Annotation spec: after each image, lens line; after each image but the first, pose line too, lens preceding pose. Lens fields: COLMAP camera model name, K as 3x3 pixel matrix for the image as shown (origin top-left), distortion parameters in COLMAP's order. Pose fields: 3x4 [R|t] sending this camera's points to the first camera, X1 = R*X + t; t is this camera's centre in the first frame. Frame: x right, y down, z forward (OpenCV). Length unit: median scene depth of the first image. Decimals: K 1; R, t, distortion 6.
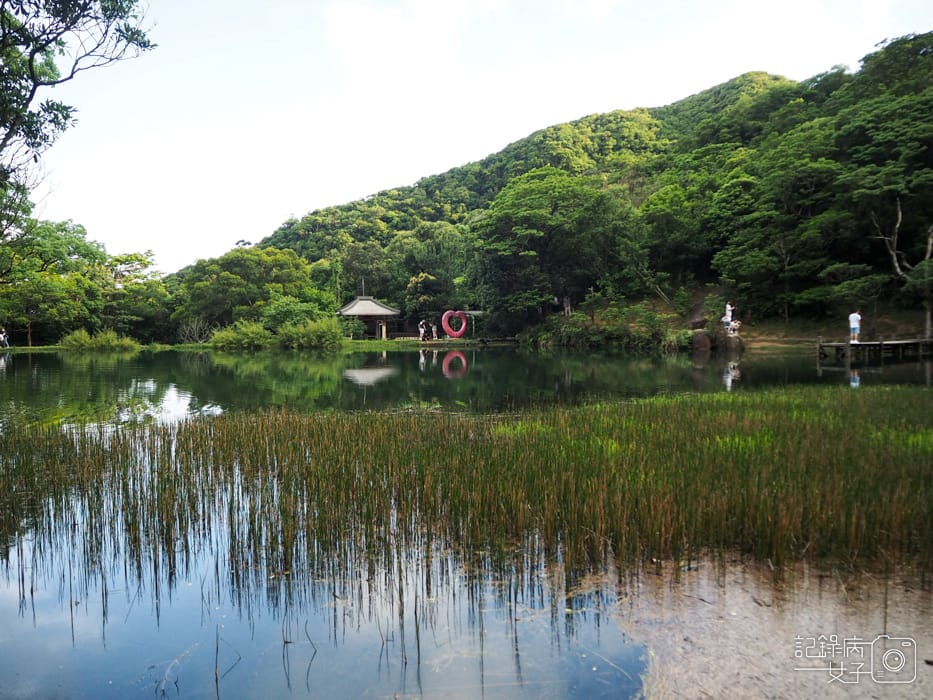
lens RADIAL K [[758.8, 0, 465.9], [0, 758.8, 348.5], [0, 0, 1]] dist [-0.043183, 0.000675]
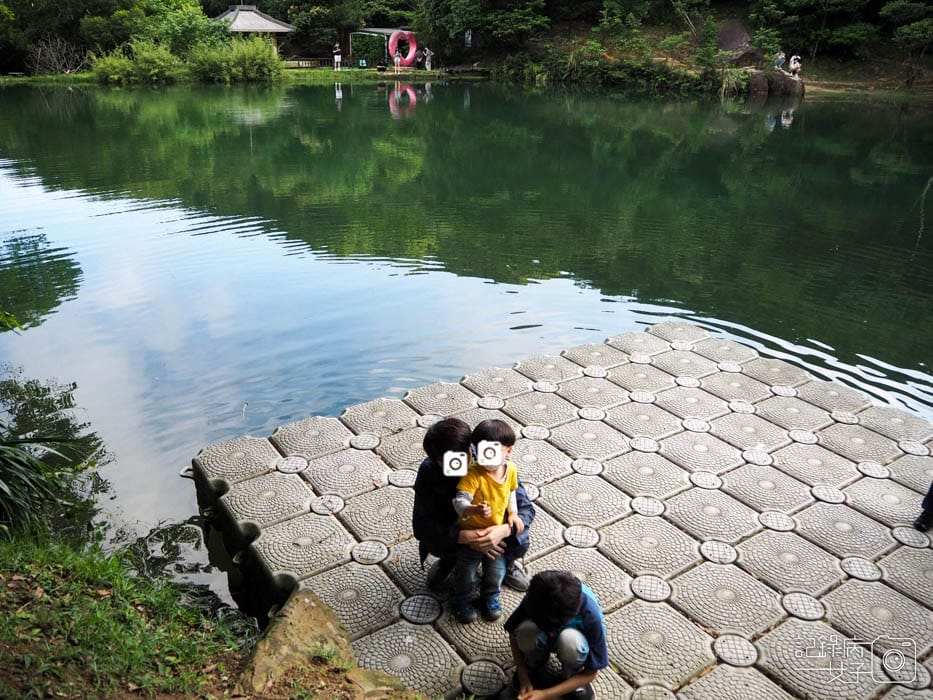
lens RADIAL K [[758.8, 0, 466.7], [0, 758.8, 349.2], [0, 0, 1]] dist [-0.043183, 0.000675]
pose [[0.929255, -0.116776, 0.350496, -0.294742], [-0.016133, 0.934997, 0.354290, -0.019969], [-0.369085, -0.334880, 0.866967, 0.194590]]
